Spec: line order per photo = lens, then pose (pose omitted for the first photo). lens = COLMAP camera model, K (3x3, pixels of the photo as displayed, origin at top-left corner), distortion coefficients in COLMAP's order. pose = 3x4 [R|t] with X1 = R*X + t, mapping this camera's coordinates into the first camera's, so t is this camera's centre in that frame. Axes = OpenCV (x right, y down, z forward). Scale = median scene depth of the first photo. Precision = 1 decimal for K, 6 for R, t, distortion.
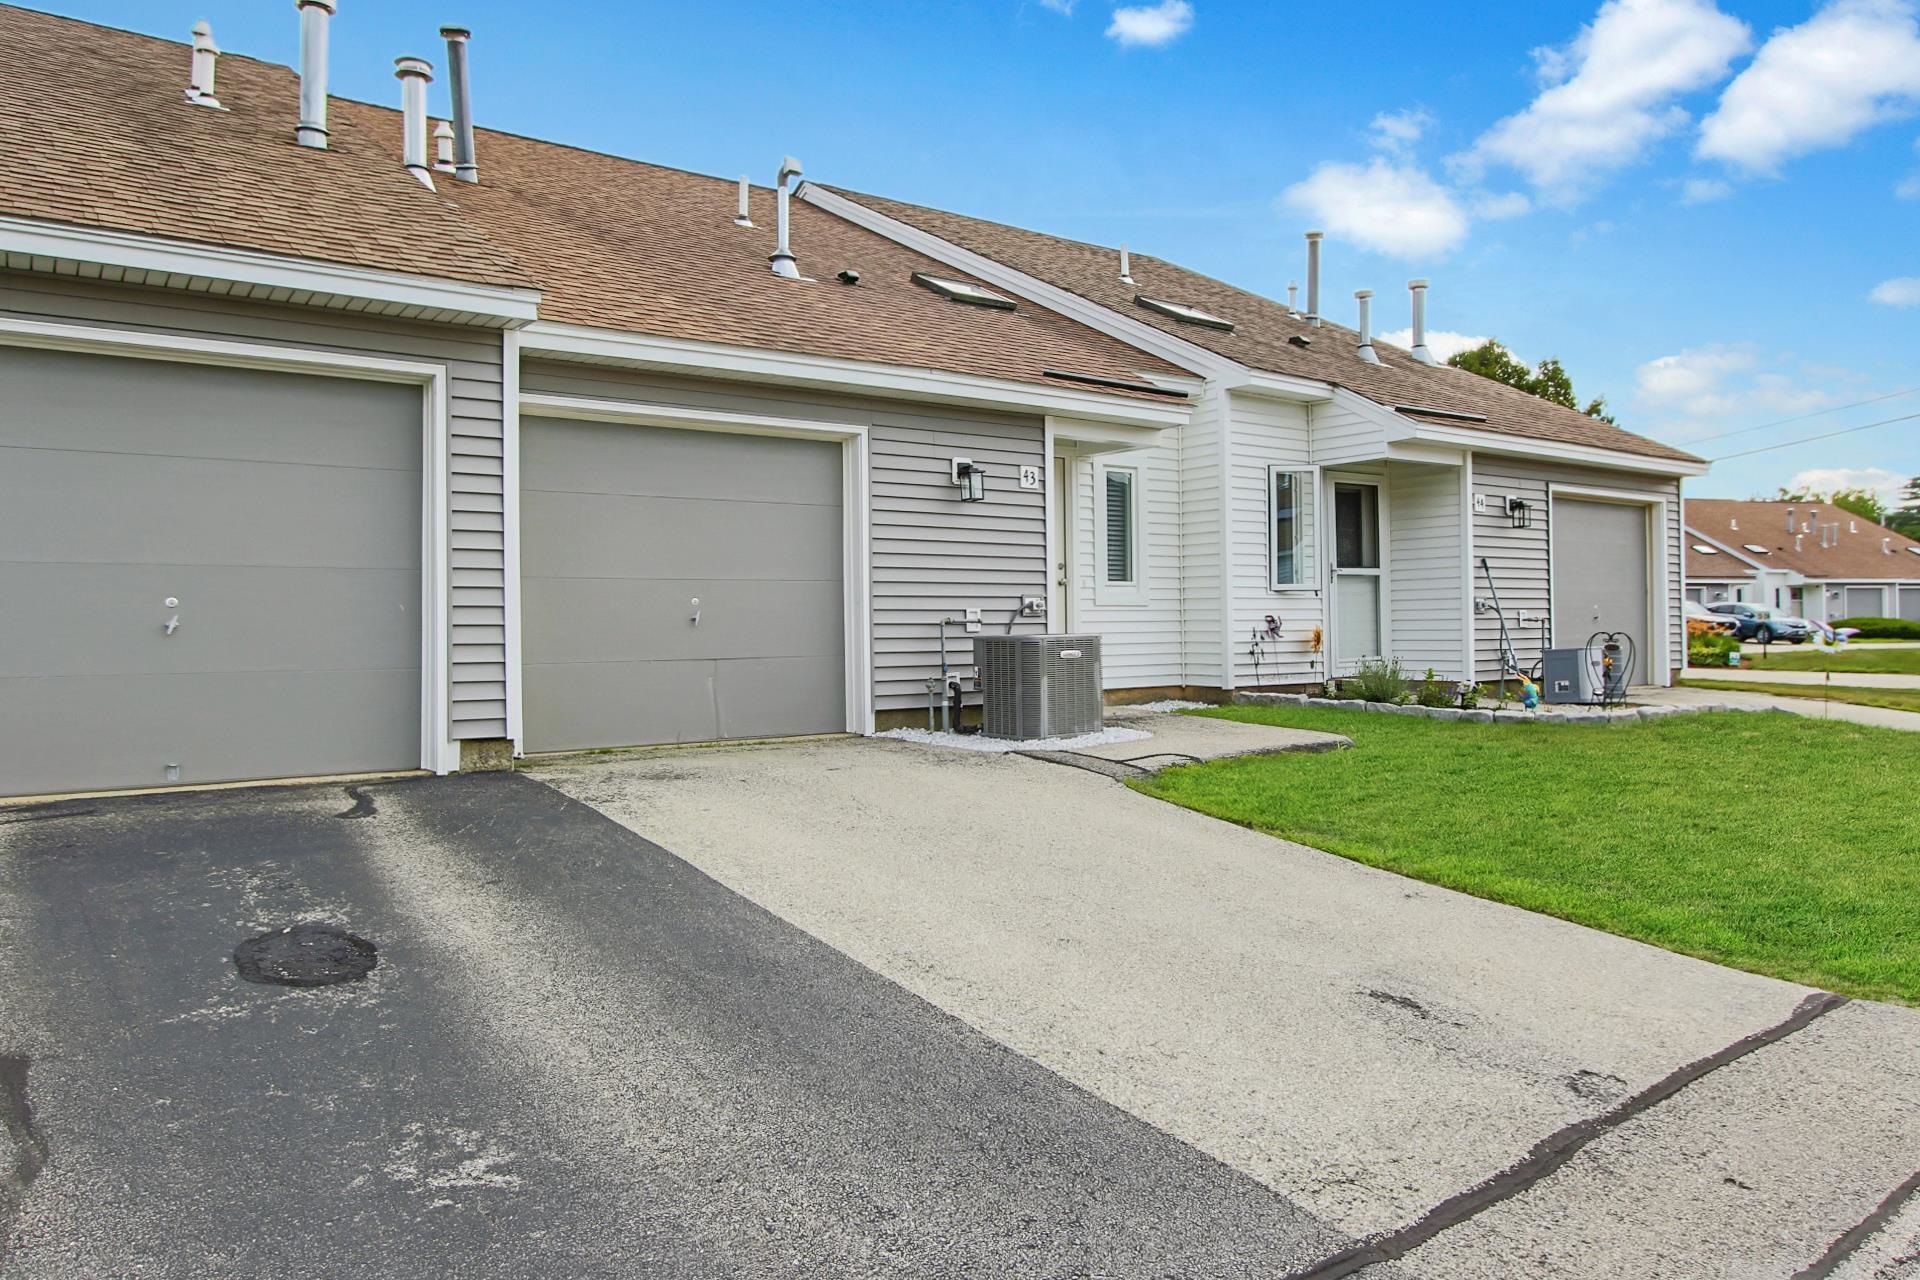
lens RADIAL K [[1341.1, 0, 960.0], [0, 1341.1, 640.0], [0, 0, 1]] dist [-0.002017, 0.001123]
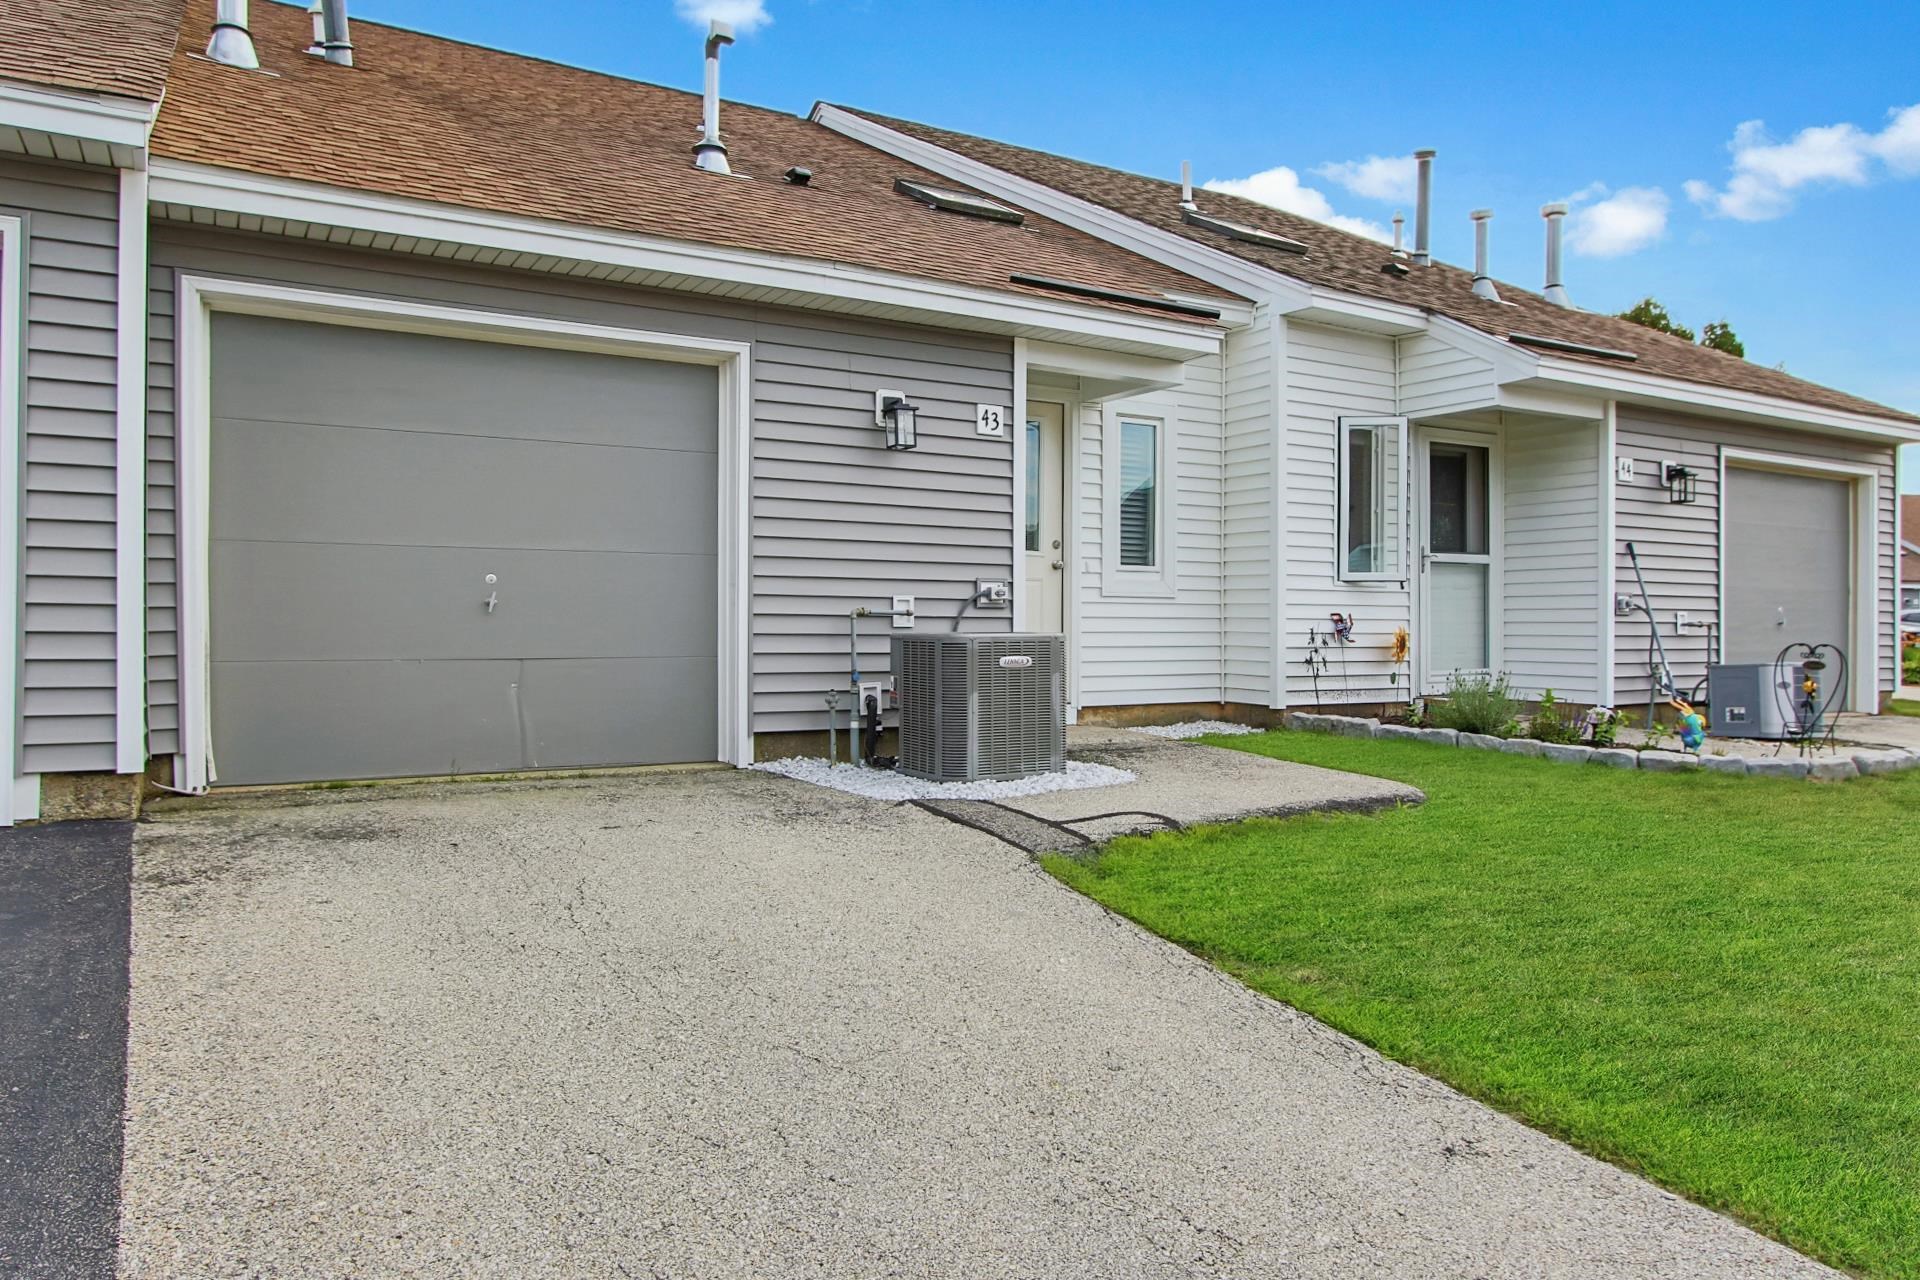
lens RADIAL K [[1341.1, 0, 960.0], [0, 1341.1, 640.0], [0, 0, 1]] dist [-0.002017, 0.001123]
pose [[0.995474, 0.018306, -0.093252, 0.091865], [-0.017965, 0.999828, 0.004502, -0.002588], [0.093319, -0.002806, 0.995632, 0.225619]]
